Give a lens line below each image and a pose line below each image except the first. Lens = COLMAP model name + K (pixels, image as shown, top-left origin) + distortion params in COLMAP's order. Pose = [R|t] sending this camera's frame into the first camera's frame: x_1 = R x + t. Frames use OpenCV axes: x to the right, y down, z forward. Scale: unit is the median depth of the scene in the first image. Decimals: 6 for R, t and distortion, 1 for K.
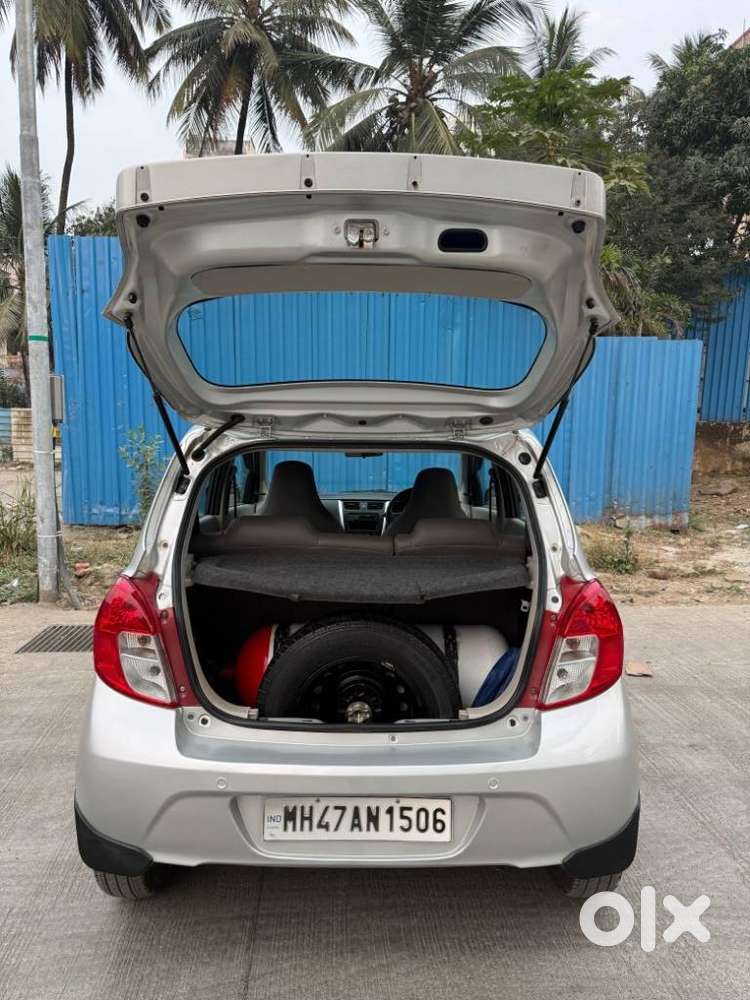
lens RADIAL K [[720.8, 0, 372.7], [0, 720.8, 503.4], [0, 0, 1]] dist [0.025155, -0.036274]
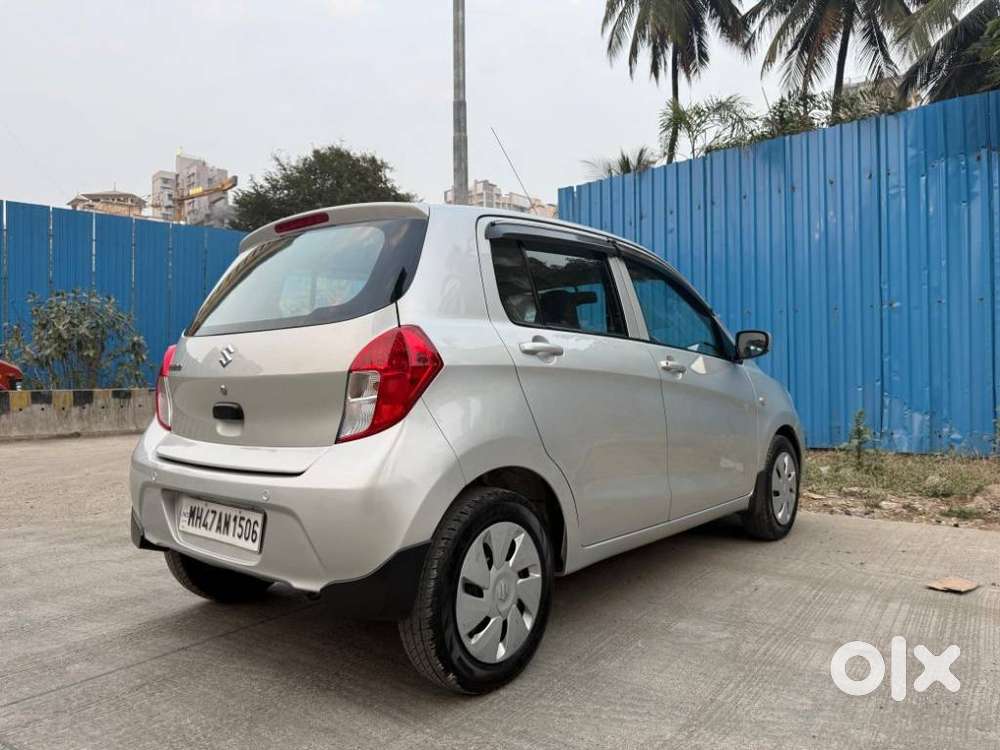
lens RADIAL K [[720.8, 0, 495.5], [0, 720.8, 376.8], [0, 0, 1]] dist [0.025155, -0.036274]
pose [[0.751193, -0.021725, -0.659725, 0.385042], [-0.060173, 0.993043, -0.101217, 0.098729], [0.657334, 0.115732, 0.744660, 0.128227]]
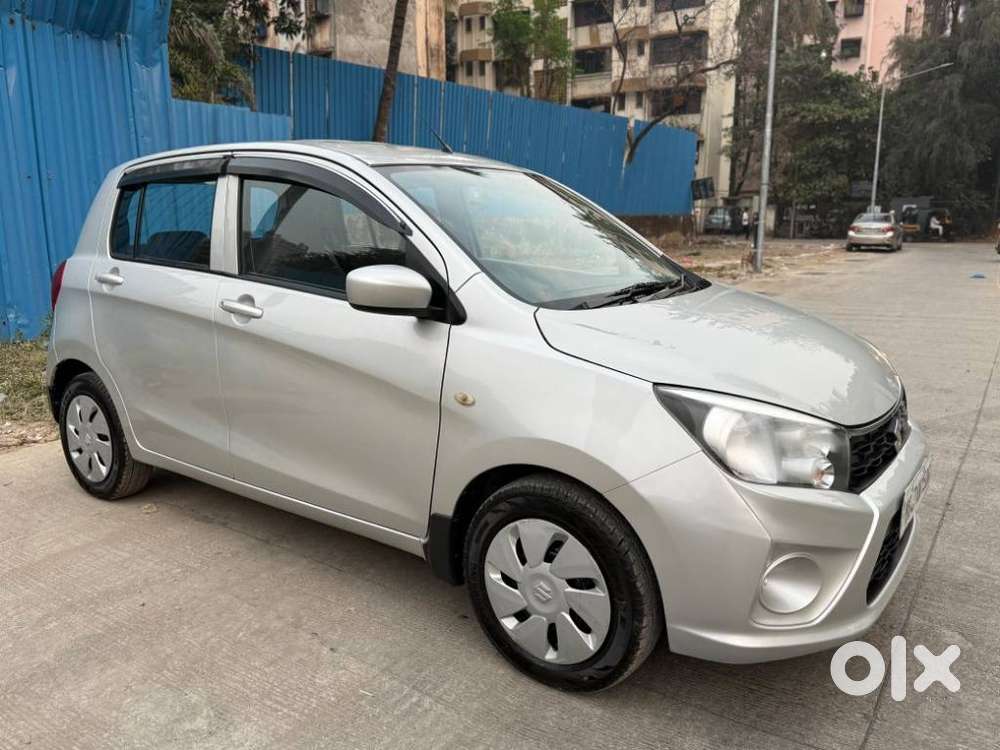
lens RADIAL K [[778.6, 0, 511.5], [0, 778.6, 372.2], [0, 0, 1]] dist [0.010719, -0.016970]
pose [[0.618351, -0.158251, 0.769804, -0.369681], [0.095678, 0.987389, 0.126127, 0.022589], [-0.780056, -0.004337, 0.625694, 0.149035]]
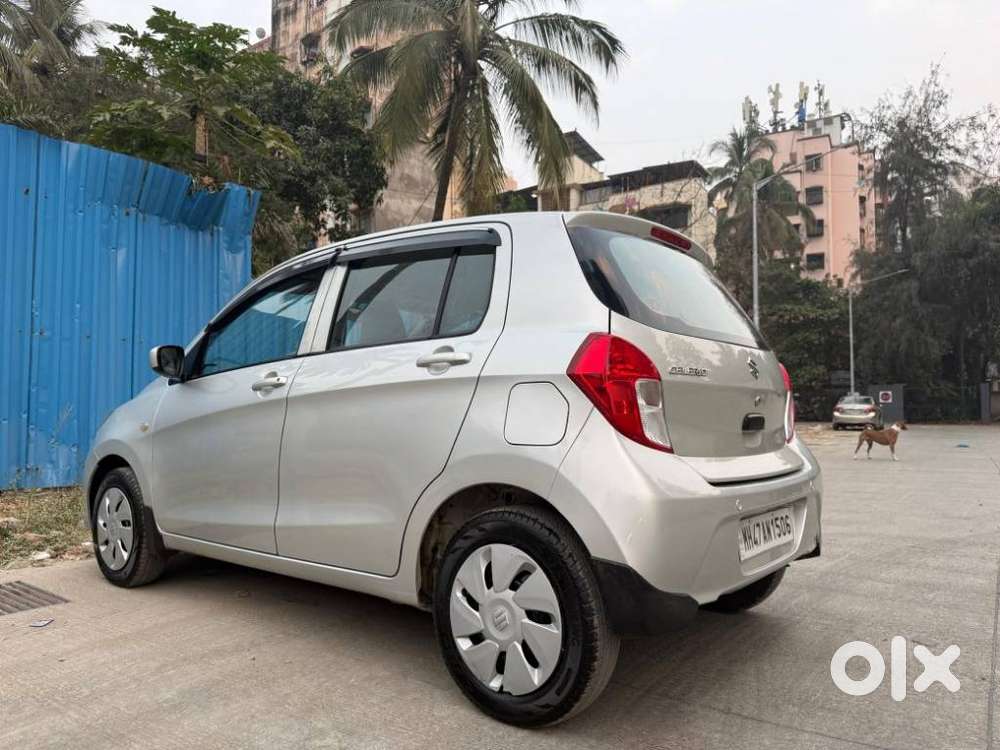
lens RADIAL K [[720.8, 0, 509.2], [0, 720.8, 377.1], [0, 0, 1]] dist [0.025155, -0.036274]
pose [[0.627006, 0.030810, 0.778405, -0.427733], [0.098617, 0.988039, -0.118544, 0.095504], [-0.772747, 0.151092, 0.616468, 0.184807]]
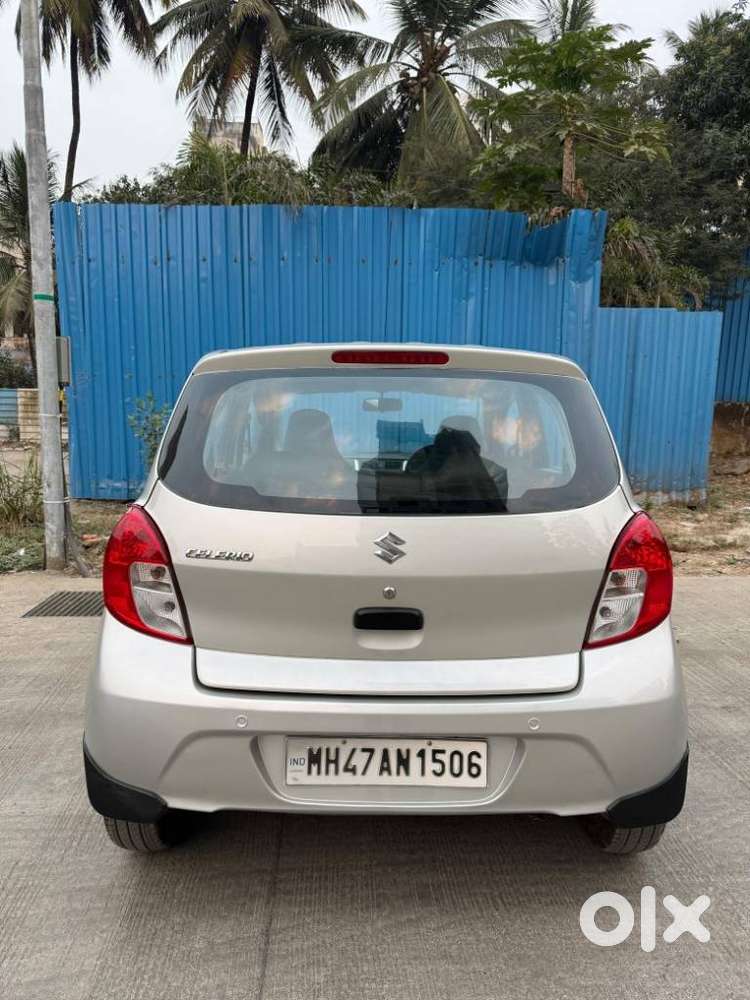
lens RADIAL K [[720.8, 0, 376.3], [0, 720.8, 504.2], [0, 0, 1]] dist [0.025155, -0.036274]
pose [[0.999985, 0.003452, -0.004236, -0.010806], [-0.003380, 0.999852, 0.016846, 0.029966], [0.004293, -0.016832, 0.999849, 0.025186]]
